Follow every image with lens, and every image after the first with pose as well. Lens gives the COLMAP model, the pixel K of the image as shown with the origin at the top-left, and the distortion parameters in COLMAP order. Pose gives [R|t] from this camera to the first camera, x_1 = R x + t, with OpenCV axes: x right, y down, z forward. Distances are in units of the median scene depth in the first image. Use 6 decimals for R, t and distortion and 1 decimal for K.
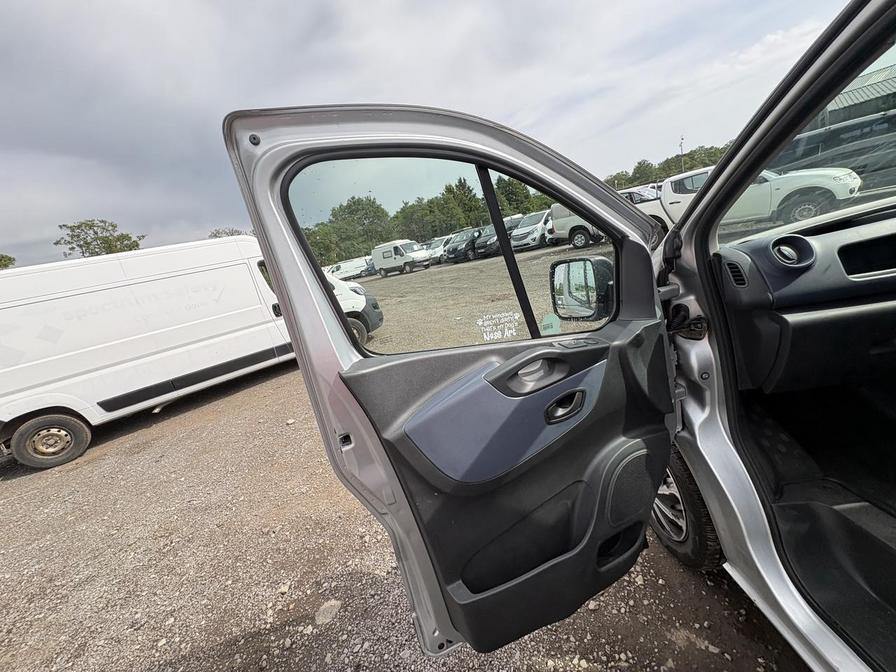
lens RADIAL K [[358.0, 0, 449.2], [0, 358.0, 334.6], [0, 0, 1]] dist [0.001895, 0.000032]
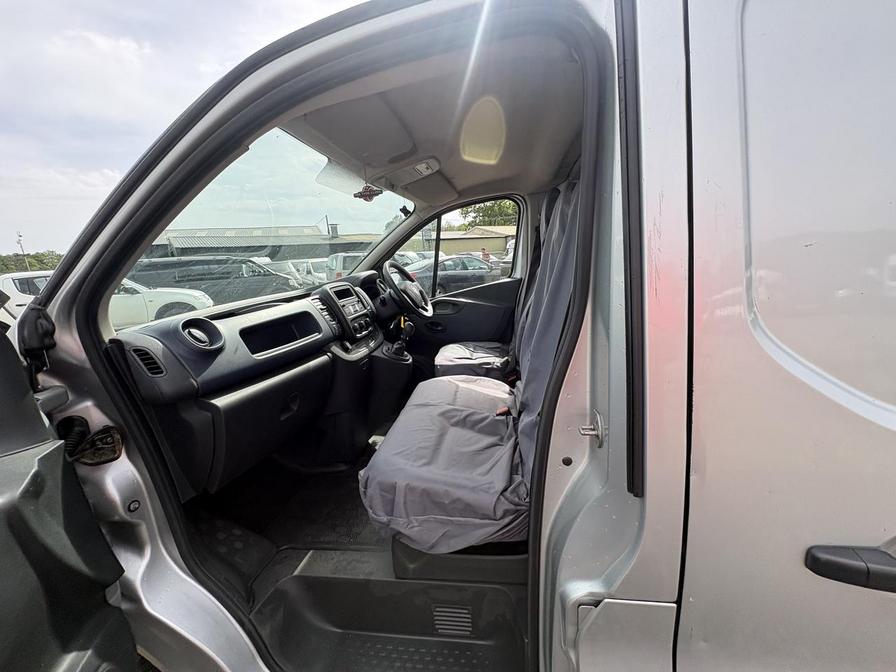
lens RADIAL K [[355.1, 0, 447.4], [0, 355.1, 334.5], [0, 0, 1]] dist [0.001013, -0.000201]
pose [[0.163595, 0.013095, 0.986441, 0.014214], [0.282571, 0.957395, -0.059572, 0.000807], [-0.945193, 0.288485, 0.152925, 0.025556]]
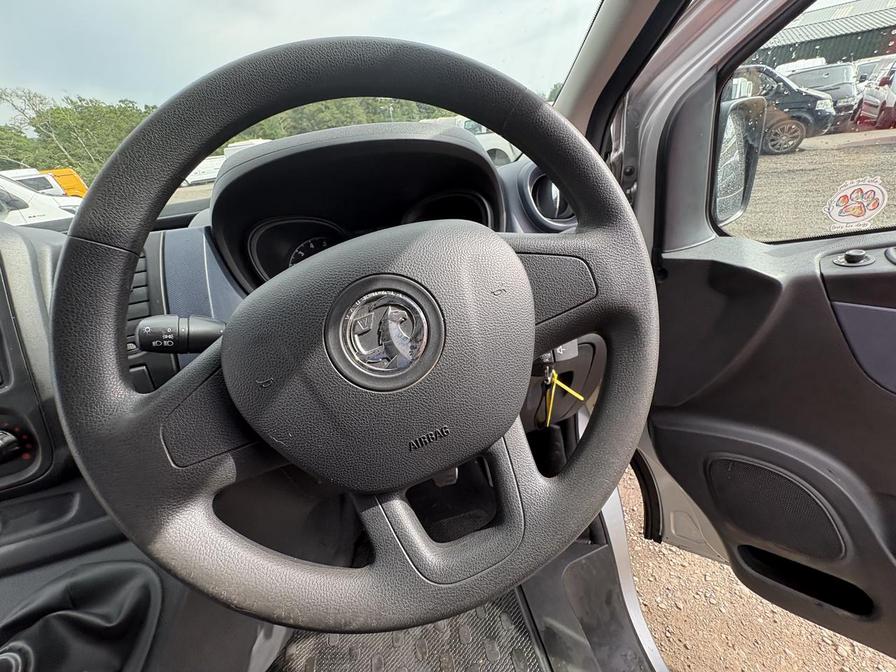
lens RADIAL K [[358.0, 0, 449.2], [0, 358.0, 334.6], [0, 0, 1]] dist [0.001895, 0.000032]
pose [[0.968769, -0.002637, 0.247949, 0.202720], [-0.050347, 0.977023, 0.207102, -0.046576], [-0.242798, -0.213118, 0.946377, 0.041346]]
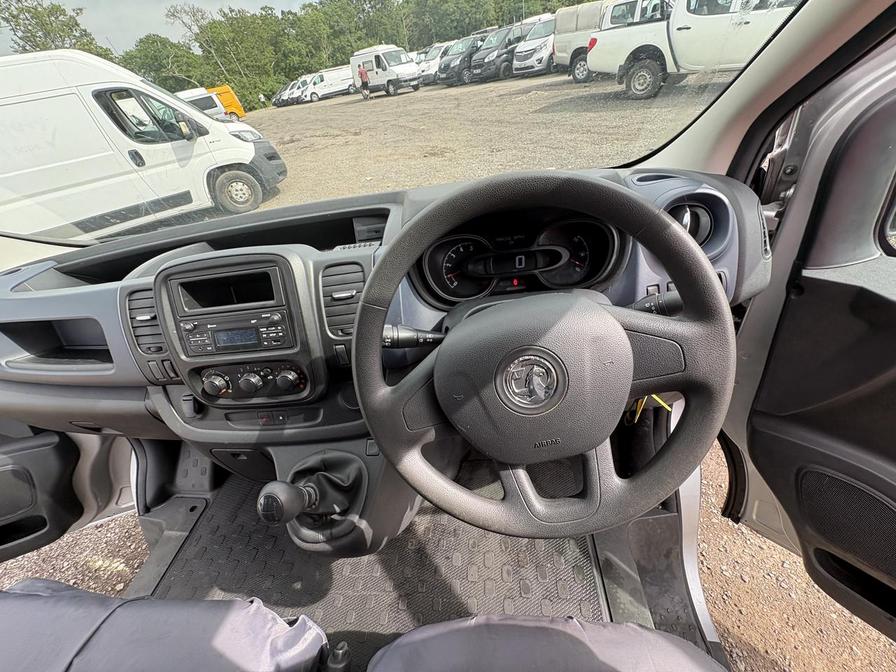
lens RADIAL K [[358.0, 0, 449.2], [0, 358.0, 334.6], [0, 0, 1]] dist [0.001895, 0.000032]
pose [[0.995936, 0.089294, -0.011791, 0.196827], [-0.076340, 0.906338, 0.415600, -0.059284], [0.047797, -0.413010, 0.909471, 0.032584]]
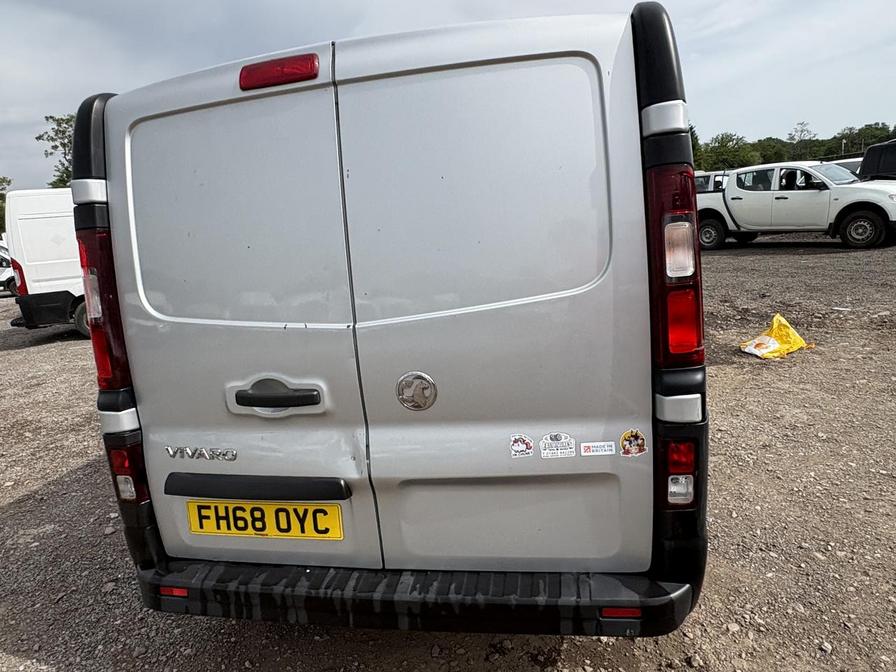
lens RADIAL K [[573.3, 0, 448.1], [0, 573.3, 329.8], [0, 0, 1]] dist [0.003609, 0.000561]
pose [[0.973344, 0.168896, -0.155160, 0.213001], [-0.172091, 0.985054, -0.007296, 0.064053], [0.151609, 0.033804, 0.987862, -0.416083]]
